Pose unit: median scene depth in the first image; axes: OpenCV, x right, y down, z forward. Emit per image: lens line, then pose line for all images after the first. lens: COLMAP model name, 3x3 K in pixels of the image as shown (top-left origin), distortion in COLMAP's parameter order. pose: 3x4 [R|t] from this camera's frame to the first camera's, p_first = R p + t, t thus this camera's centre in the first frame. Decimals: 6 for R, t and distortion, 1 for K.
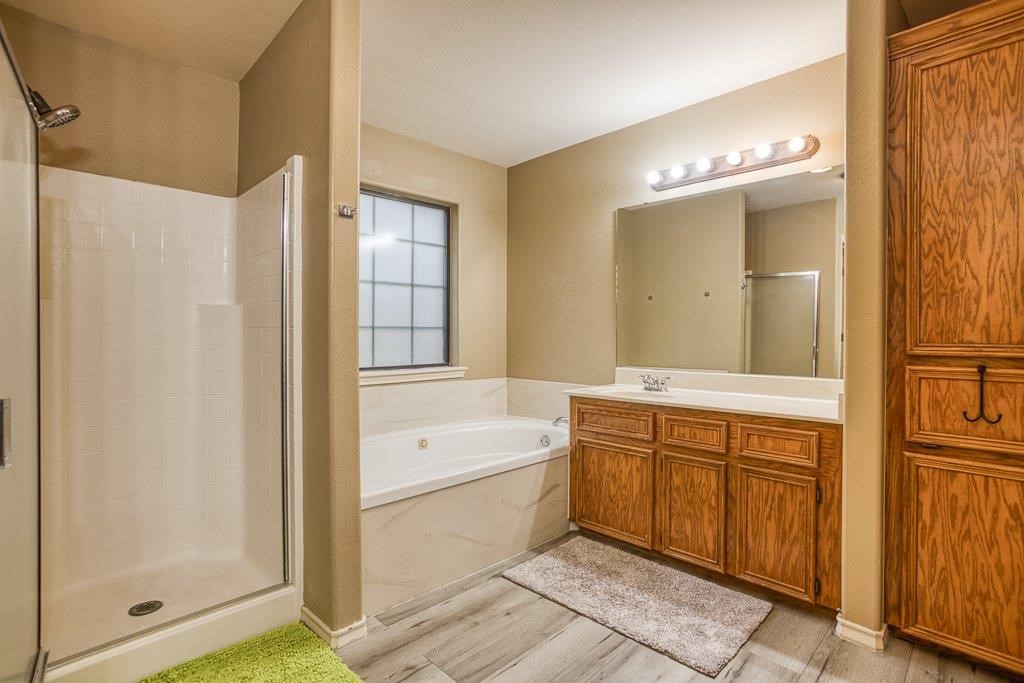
lens RADIAL K [[561.7, 0, 511.4], [0, 561.7, 336.6], [0, 0, 1]] dist [-0.066787, 0.042946]
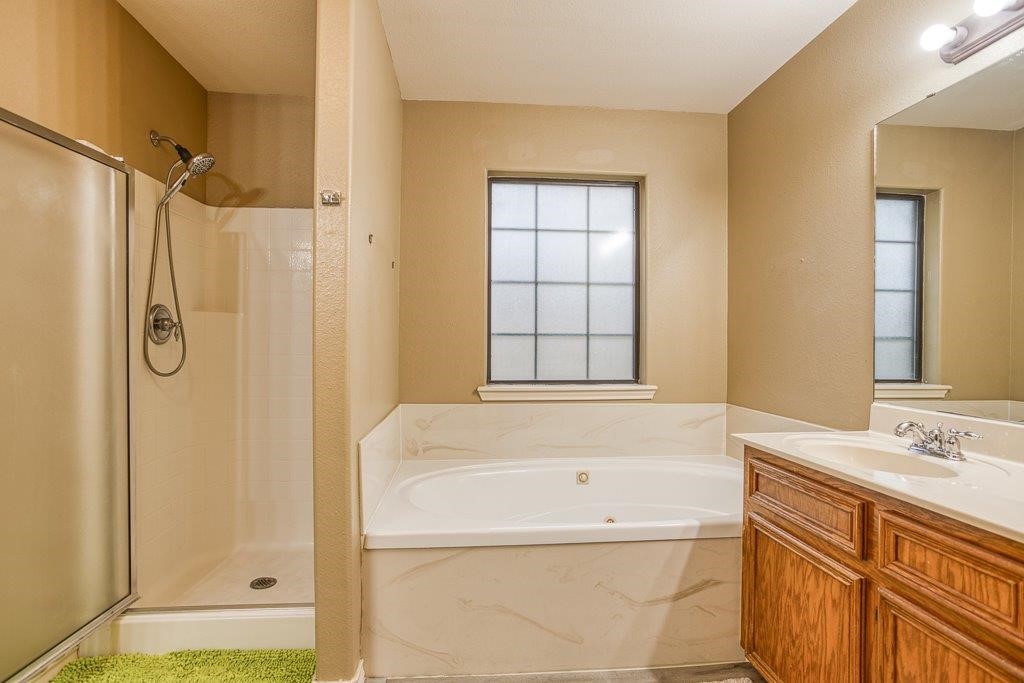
lens RADIAL K [[519.9, 0, 512.0], [0, 519.9, 341.5], [0, 0, 1]] dist [-0.059895, 0.039391]
pose [[0.730116, 0.001933, -0.683321, 0.417800], [-0.008757, 0.999940, -0.006527, -0.000289], [0.683267, 0.010749, 0.730089, 0.566864]]
